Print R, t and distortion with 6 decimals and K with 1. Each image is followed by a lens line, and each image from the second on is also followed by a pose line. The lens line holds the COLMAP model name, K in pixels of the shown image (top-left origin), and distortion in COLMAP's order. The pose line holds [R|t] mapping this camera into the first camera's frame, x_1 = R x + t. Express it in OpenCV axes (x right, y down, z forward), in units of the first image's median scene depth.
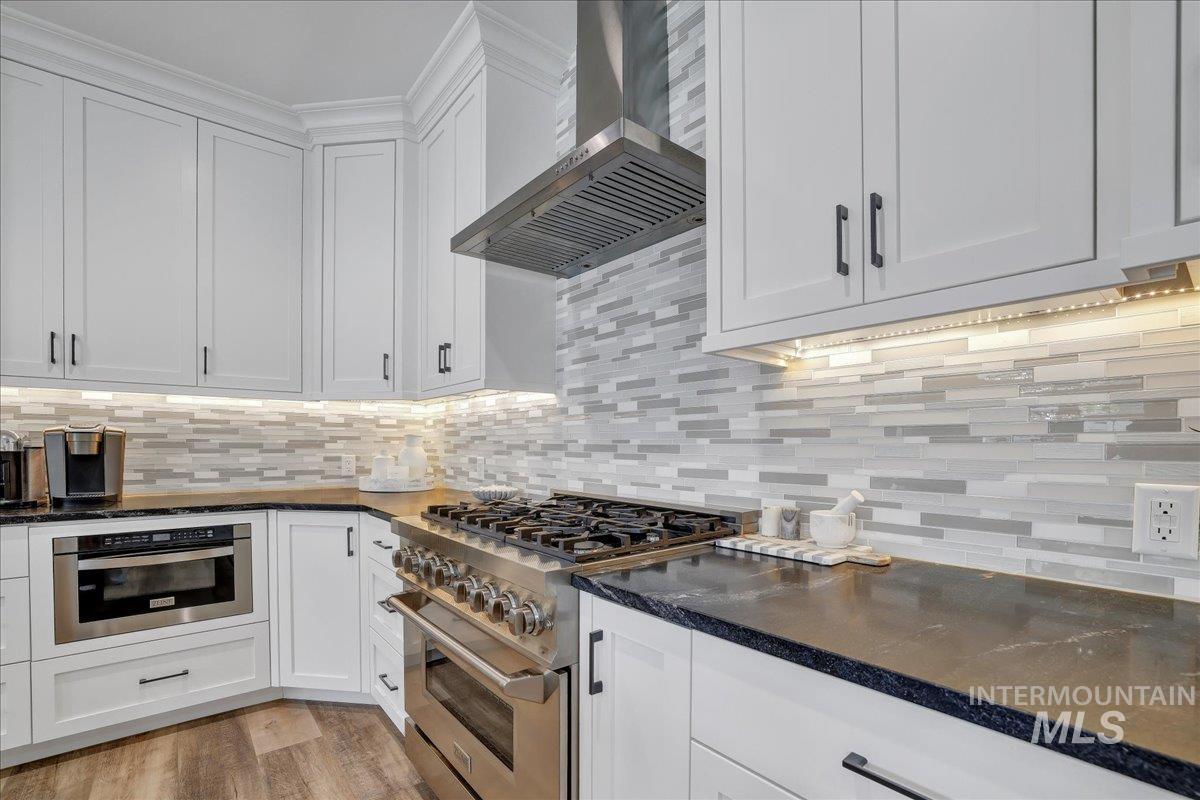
lens RADIAL K [[529.2, 0, 578.3], [0, 529.2, 451.7], [0, 0, 1]] dist [-0.045287, 0.022244]
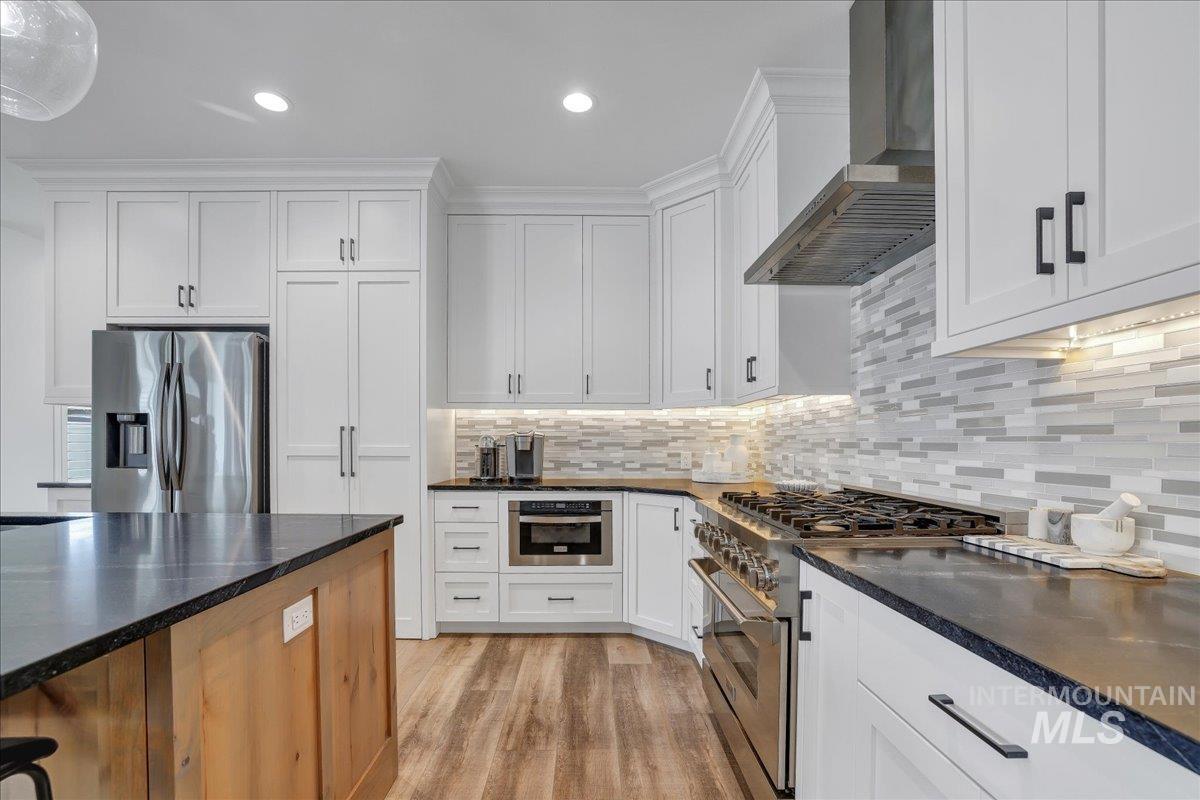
lens RADIAL K [[532.4, 0, 598.4], [0, 532.4, 443.4], [0, 0, 1]] dist [-0.019190, 0.000165]
pose [[0.799002, -0.002798, -0.601321, 0.212535], [-0.004727, 0.999929, -0.010933, 0.001802], [0.601309, 0.011578, 0.798932, -0.167871]]
